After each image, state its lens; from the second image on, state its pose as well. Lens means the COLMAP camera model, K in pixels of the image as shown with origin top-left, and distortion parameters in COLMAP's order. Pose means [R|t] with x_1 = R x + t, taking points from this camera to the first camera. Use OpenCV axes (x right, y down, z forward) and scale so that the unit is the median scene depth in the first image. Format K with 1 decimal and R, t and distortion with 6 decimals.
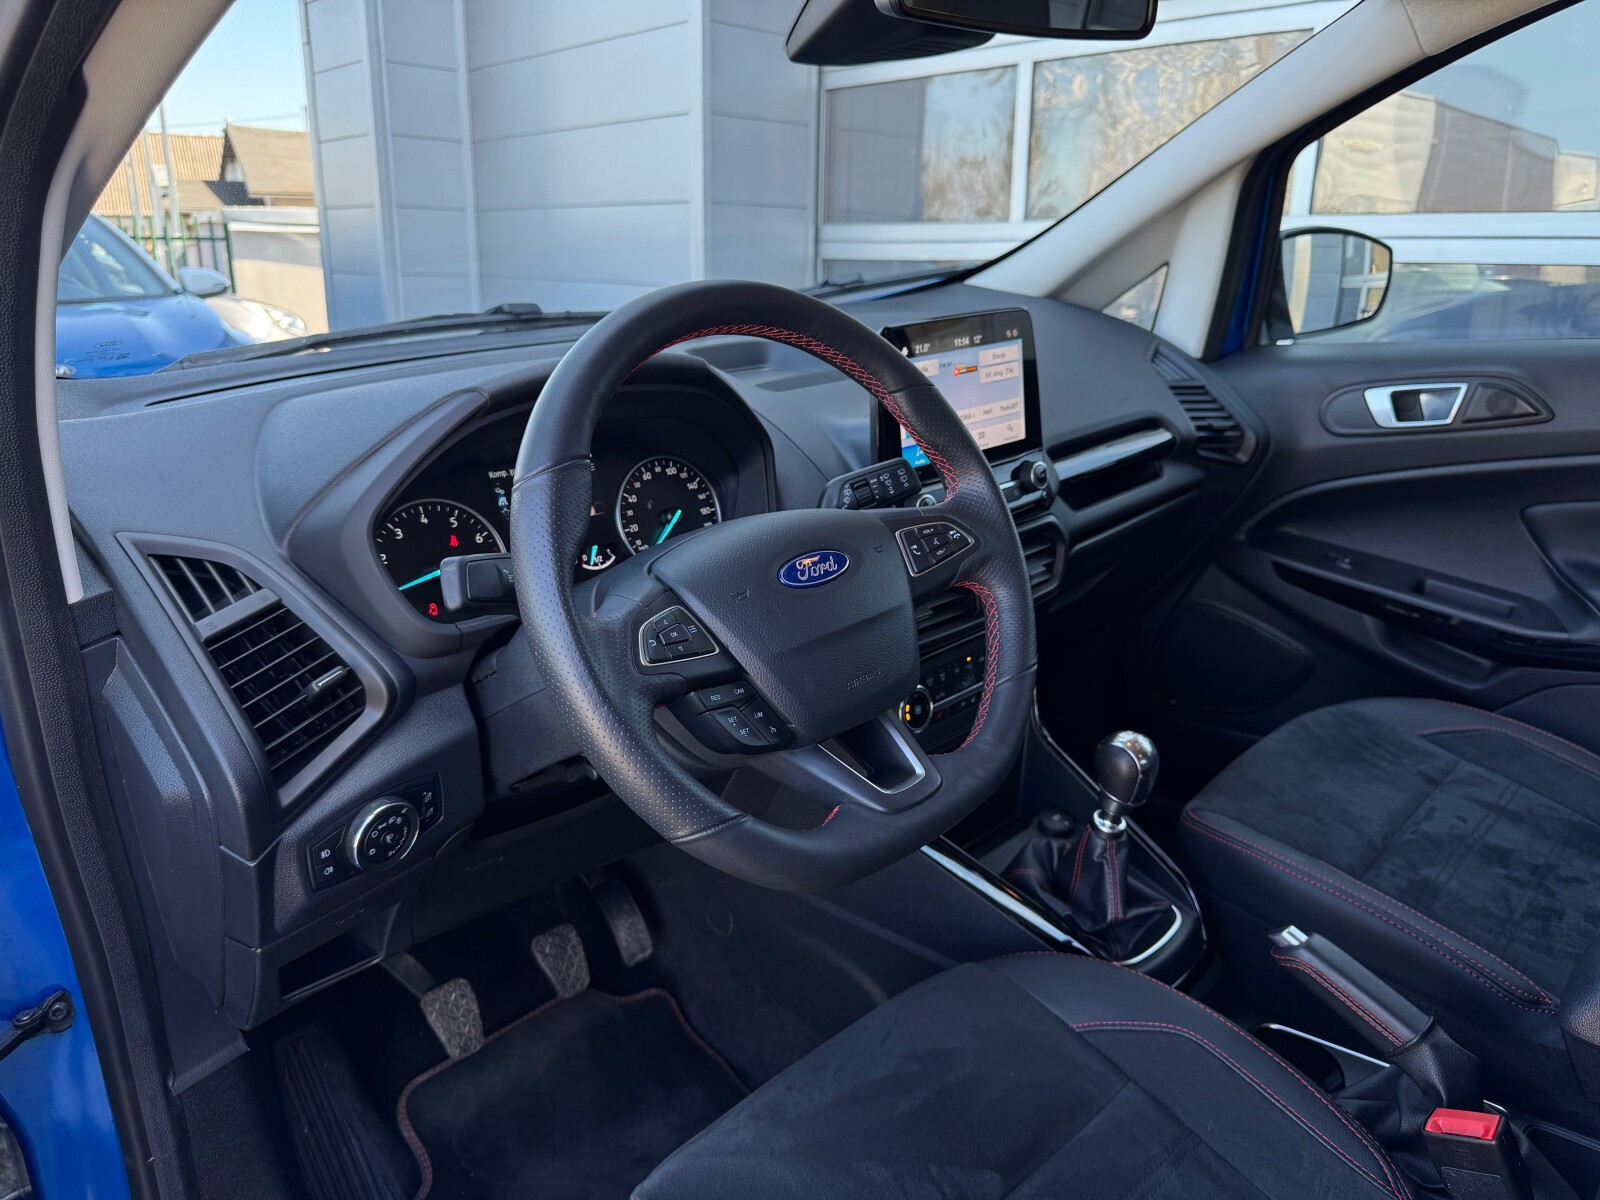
lens RADIAL K [[1119.8, 0, 800.0], [0, 1119.8, 600.0], [0, 0, 1]] dist [0.182919, -0.288342]
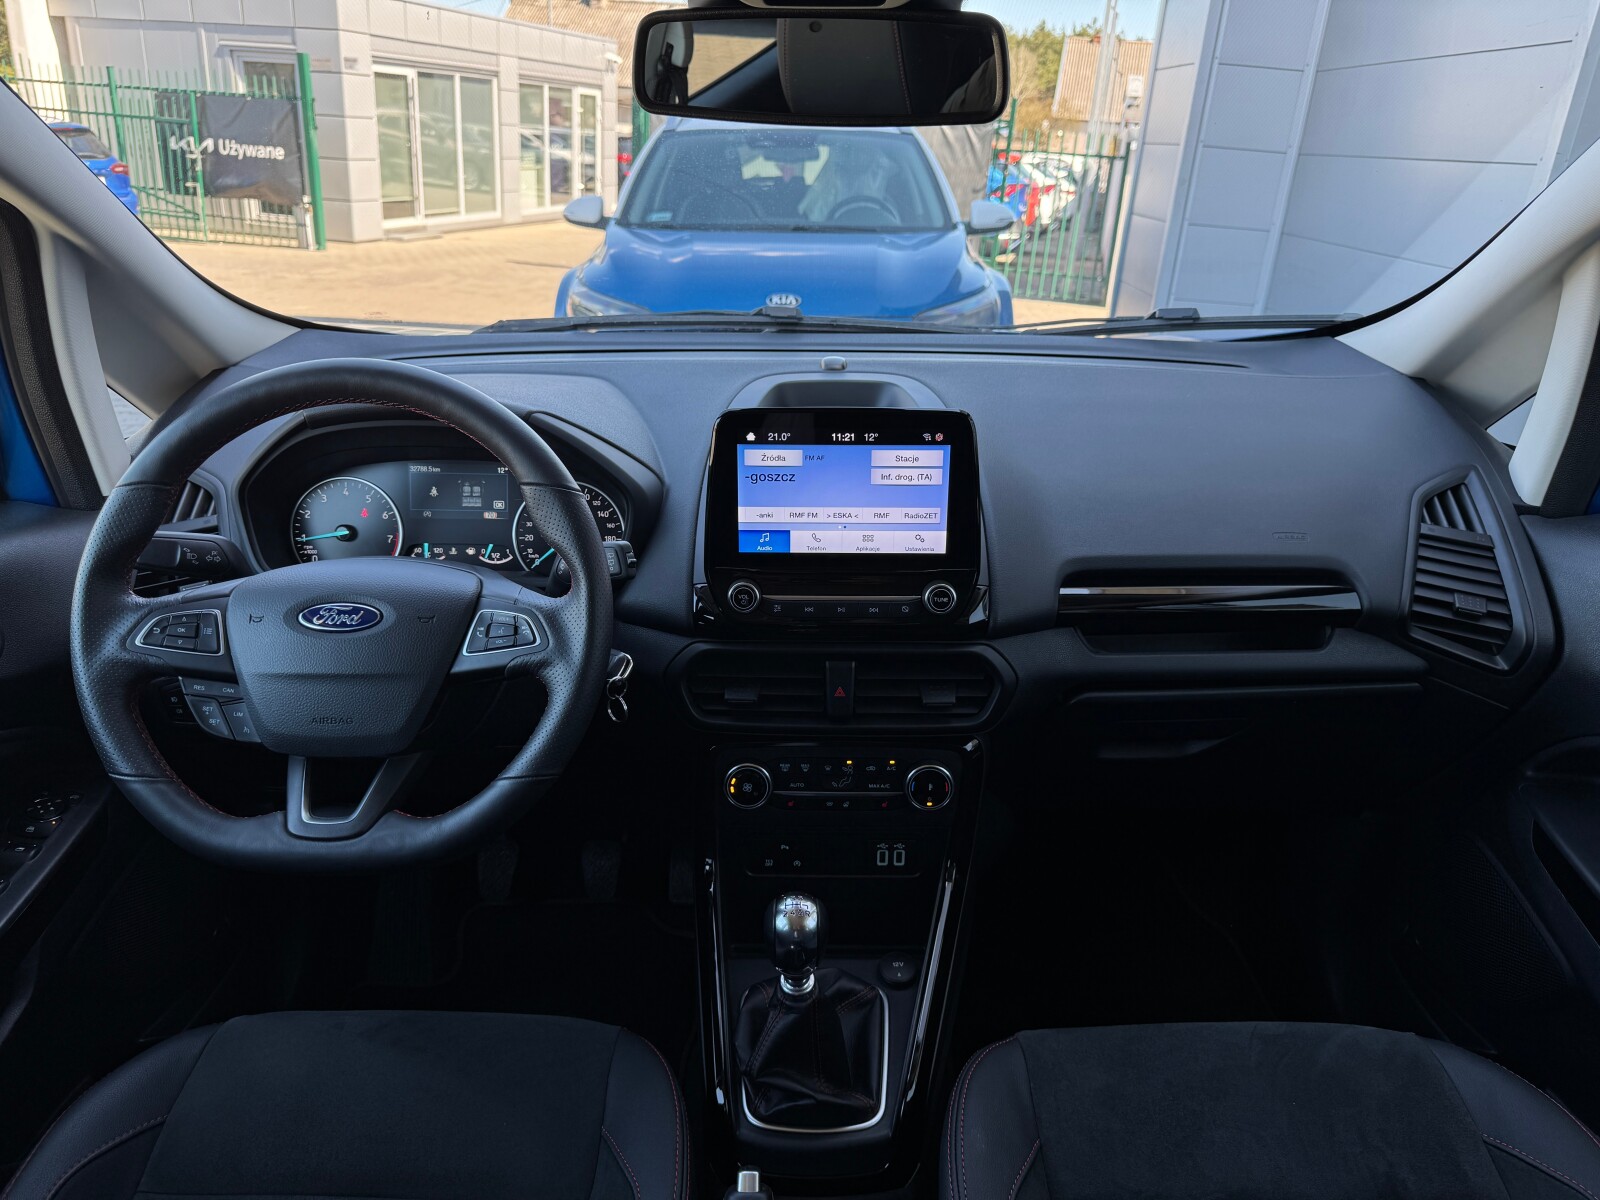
lens RADIAL K [[1128.4, 0, 800.0], [0, 1128.4, 600.0], [0, 0, 1]] dist [0.092154, -0.138343]
pose [[0.714572, 0.297497, -0.633153, 0.753264], [-0.251734, 0.953791, 0.164049, -0.246370], [0.652700, 0.042162, 0.756443, 0.284418]]
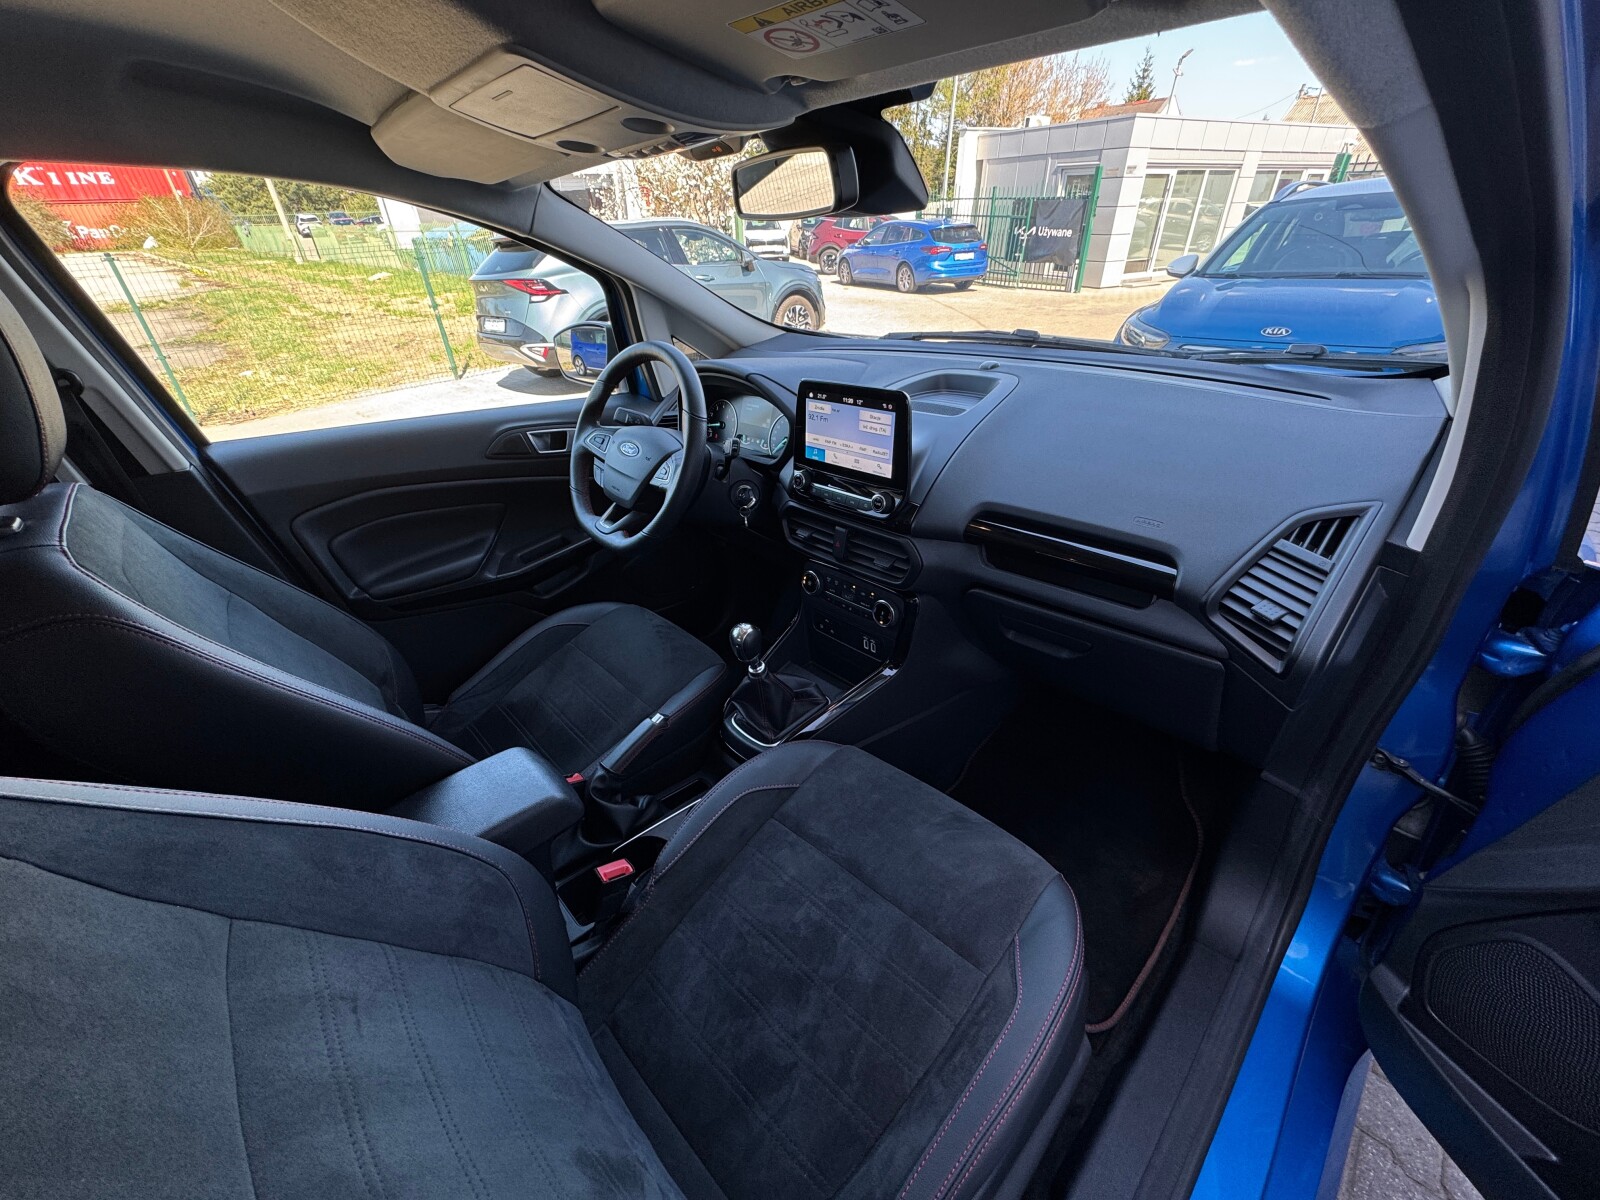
lens RADIAL K [[635.1, 0, 800.0], [0, 635.1, 600.0], [0, 0, 1]] dist [-0.001916, -0.000382]
pose [[0.001384, 0.522570, -0.852595, 1.095341], [-0.262753, 0.822829, 0.503899, -0.441317], [0.964862, 0.223324, 0.138445, 0.880334]]
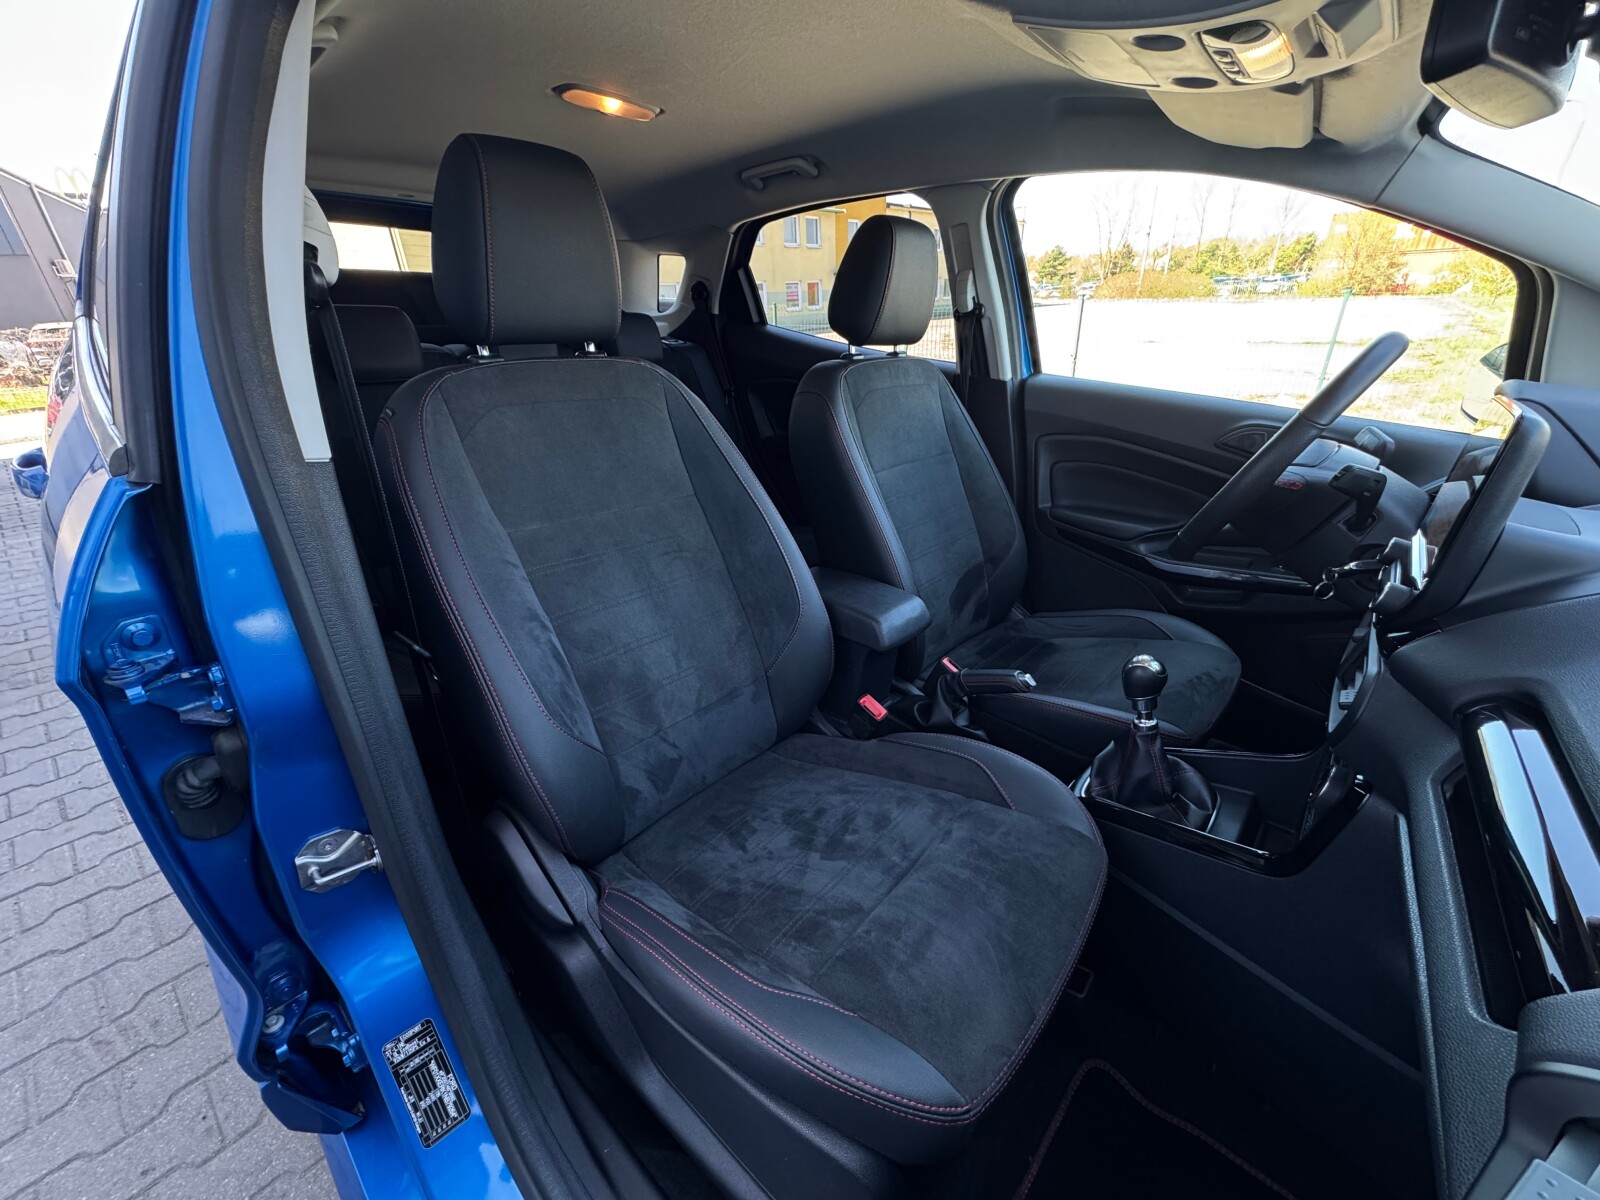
lens RADIAL K [[635.1, 0, 800.0], [0, 635.1, 600.0], [0, 0, 1]] dist [-0.001916, -0.000382]
pose [[-0.996743, 0.057348, -0.056693, 0.747203], [0.003877, 0.736299, 0.676645, -0.493102], [0.080547, 0.674222, -0.734123, 1.454147]]
